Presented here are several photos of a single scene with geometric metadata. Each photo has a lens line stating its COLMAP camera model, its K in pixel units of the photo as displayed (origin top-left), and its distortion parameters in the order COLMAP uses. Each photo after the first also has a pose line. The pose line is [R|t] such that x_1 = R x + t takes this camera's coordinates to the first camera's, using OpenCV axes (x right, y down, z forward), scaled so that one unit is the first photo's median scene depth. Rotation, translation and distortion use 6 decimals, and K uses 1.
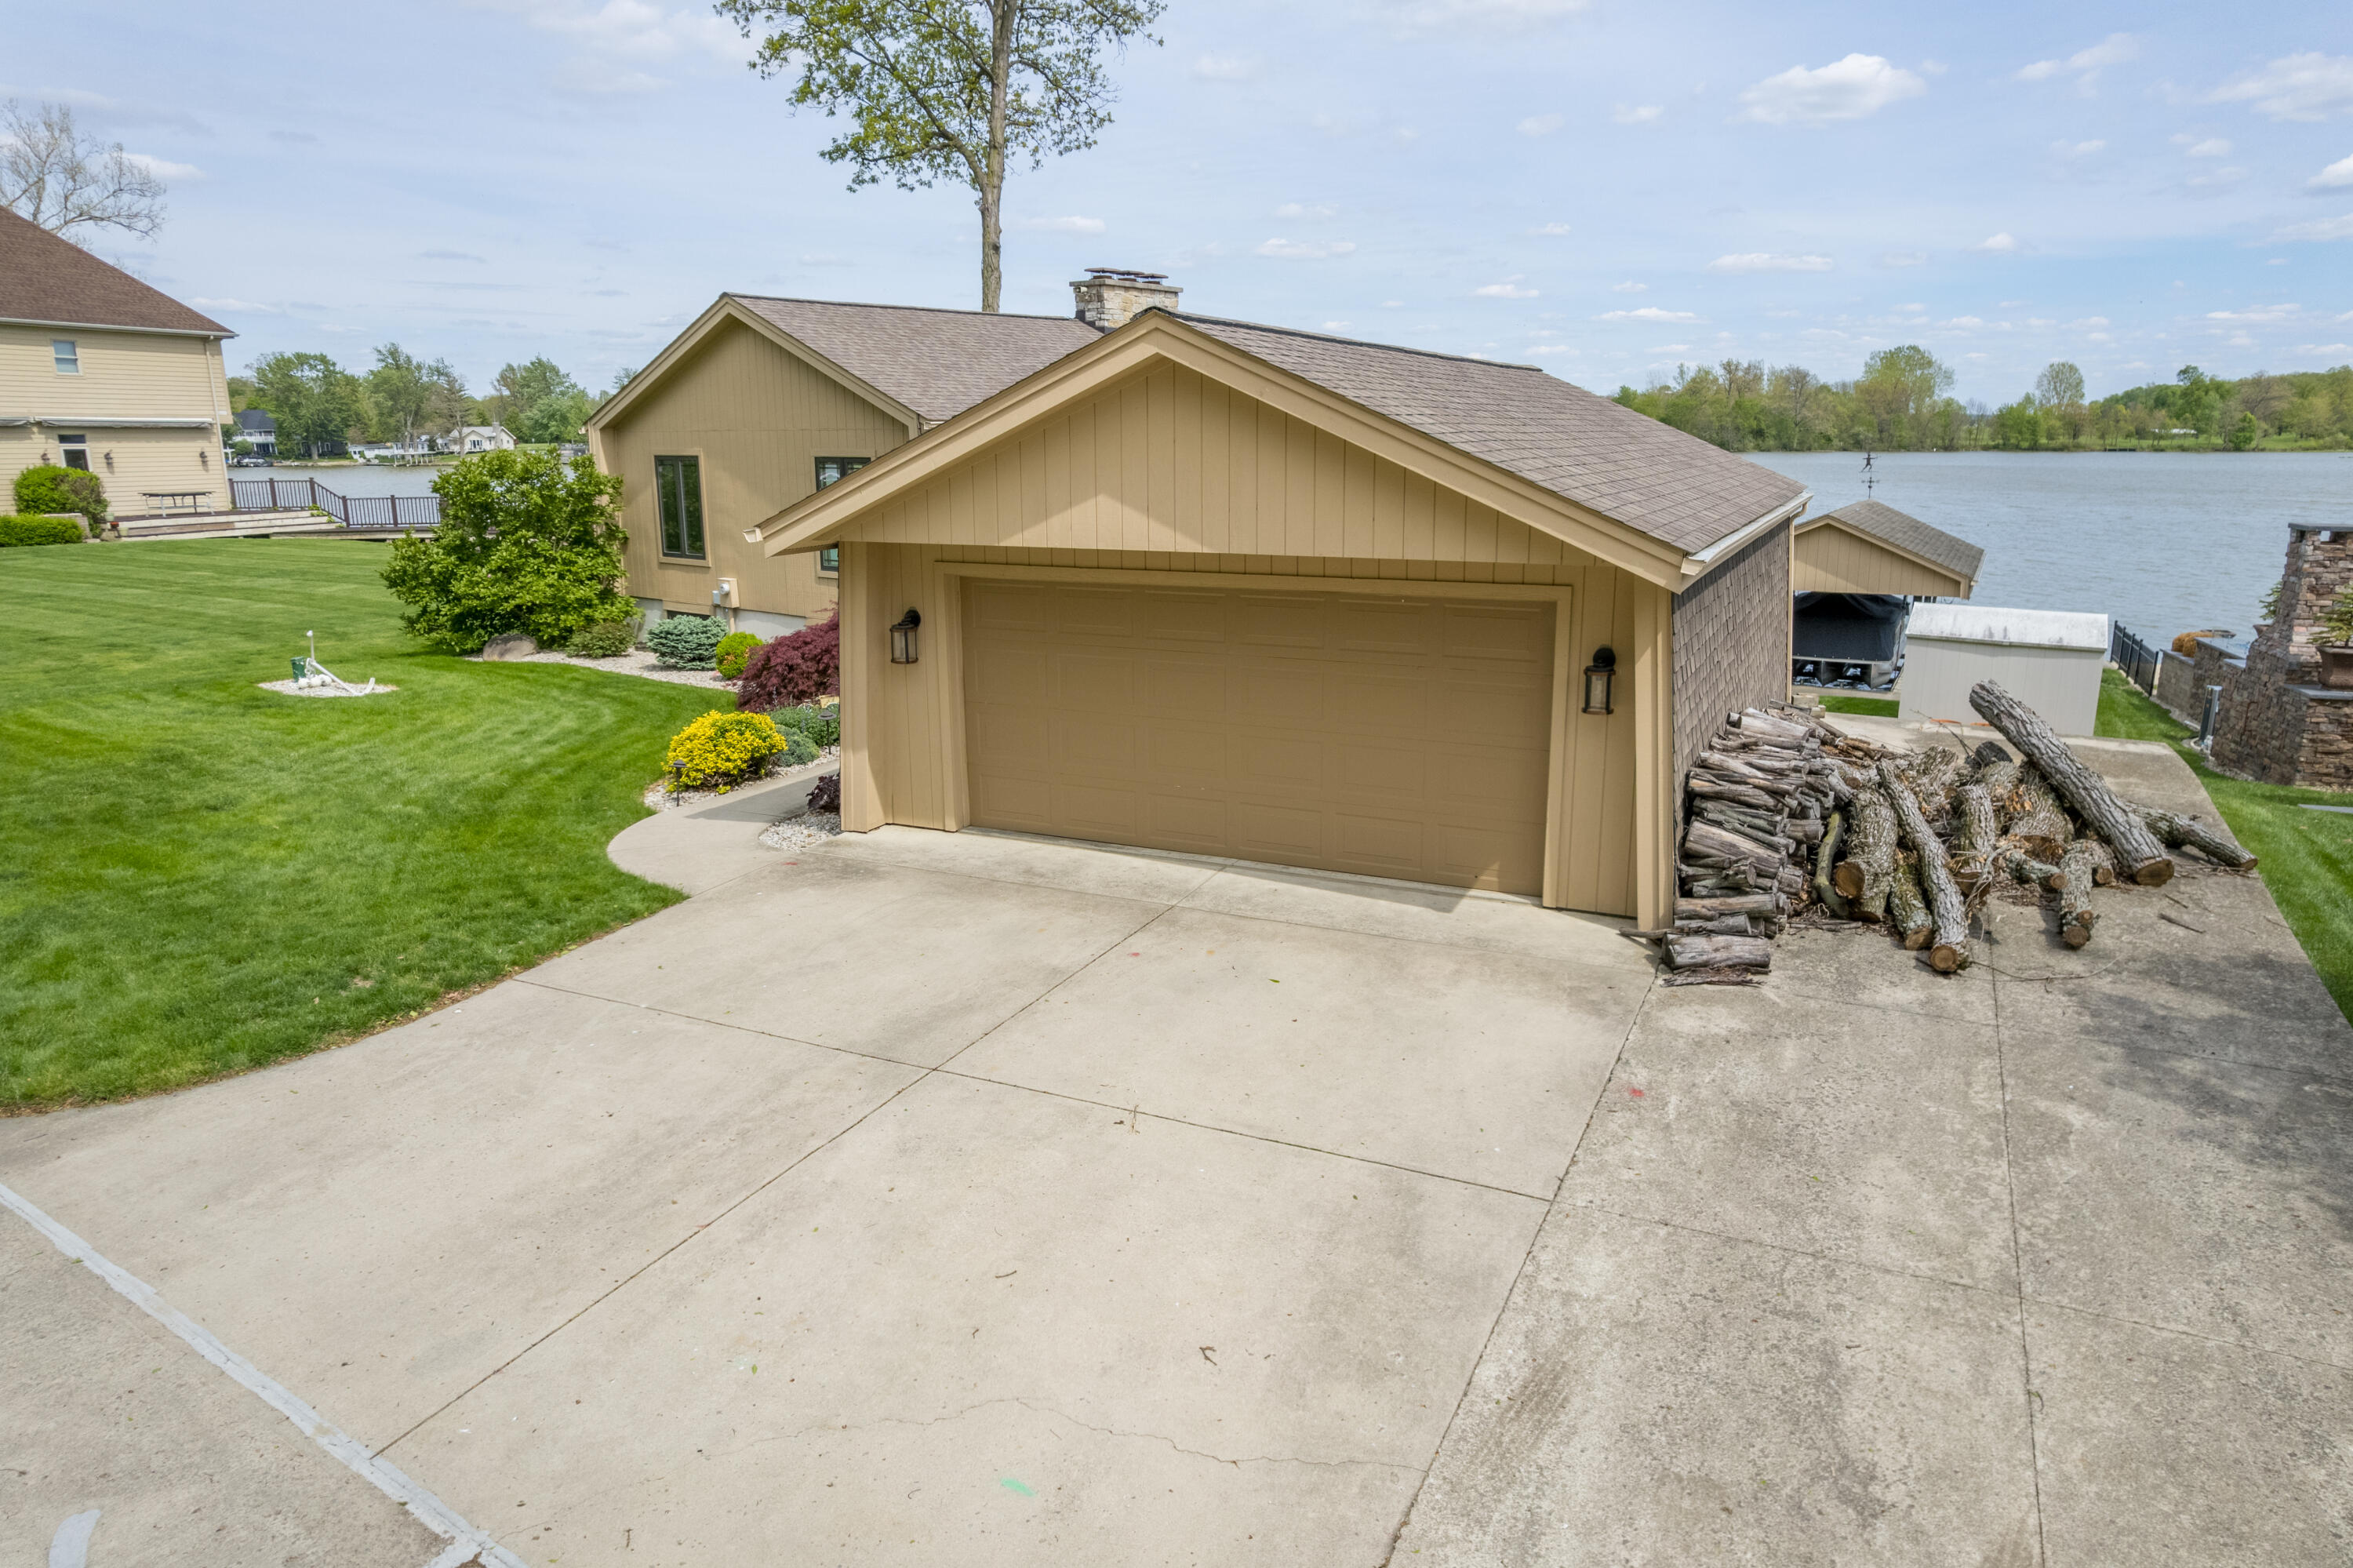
lens RADIAL K [[1510.6, 0, 1182.8], [0, 1510.6, 798.6], [0, 0, 1]] dist [-0.074458, 0.068665]
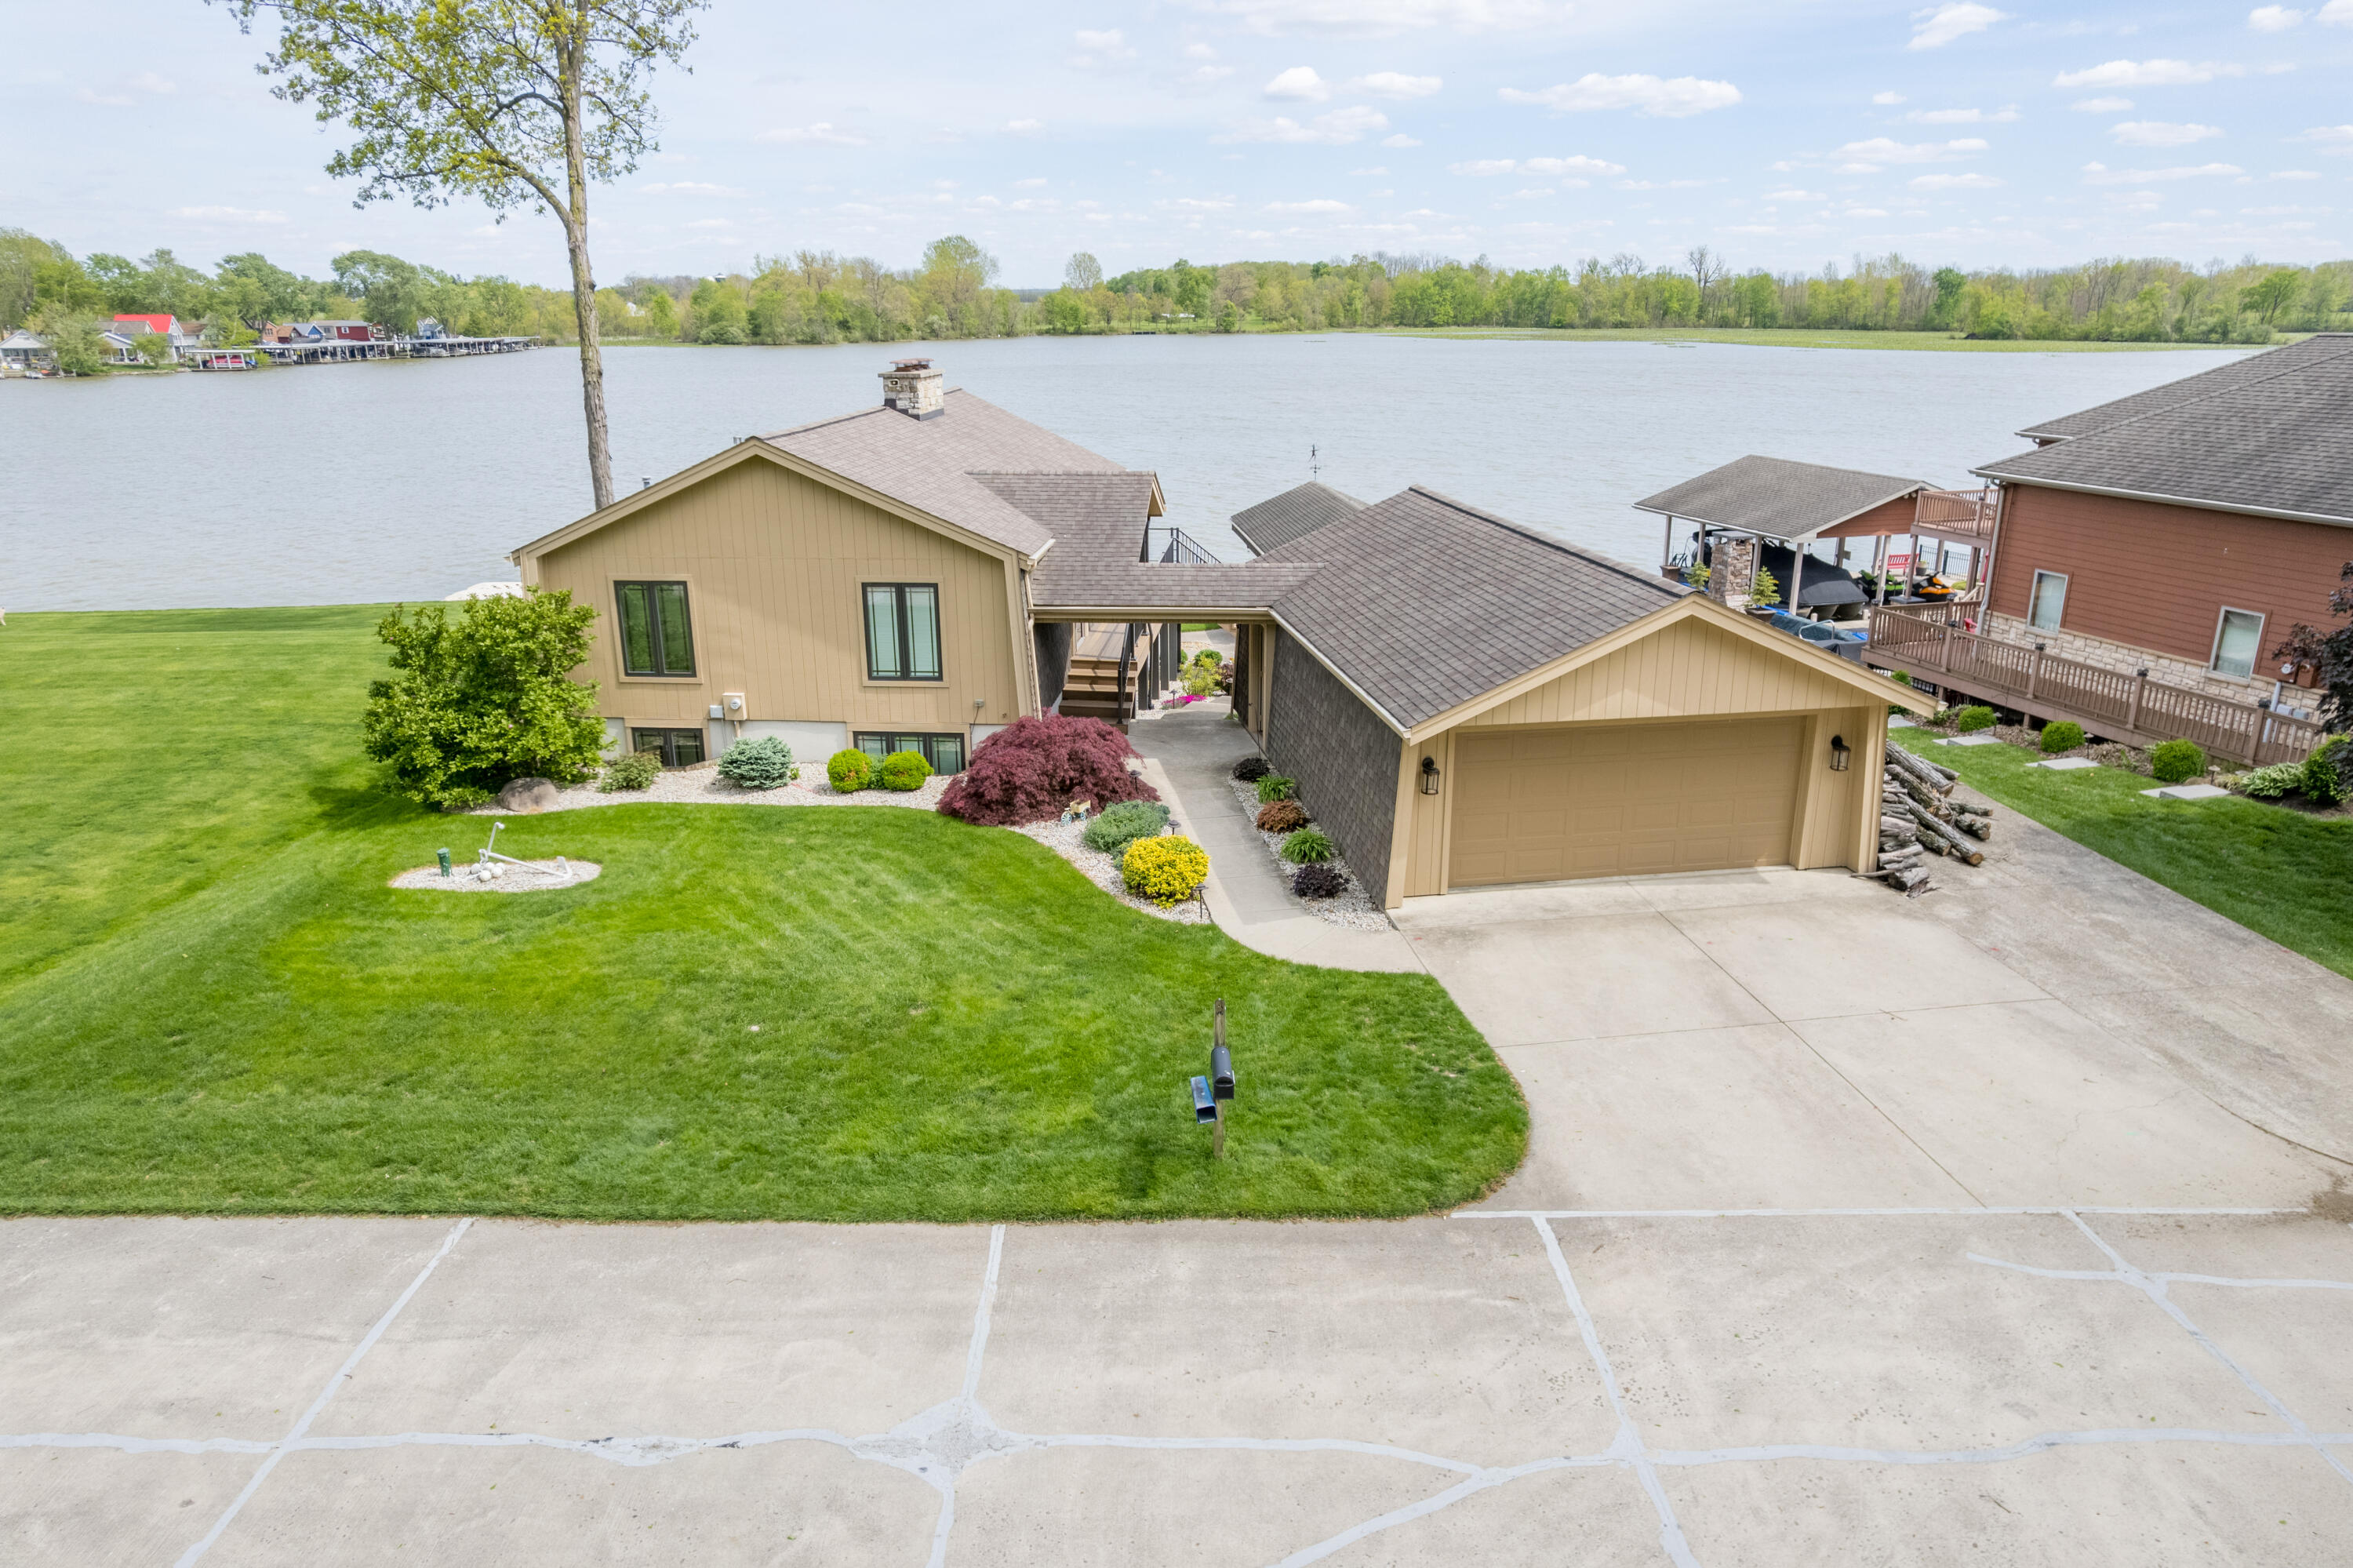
lens RADIAL K [[1532.0, 0, 1176.5], [0, 1532.0, 784.0], [0, 0, 1]] dist [-0.090364, 0.090812]
pose [[0.824948, -0.171407, 0.538591, -0.627512], [0.136623, 0.985122, 0.104254, -0.151003], [-0.548448, -0.012420, 0.836092, -0.073514]]
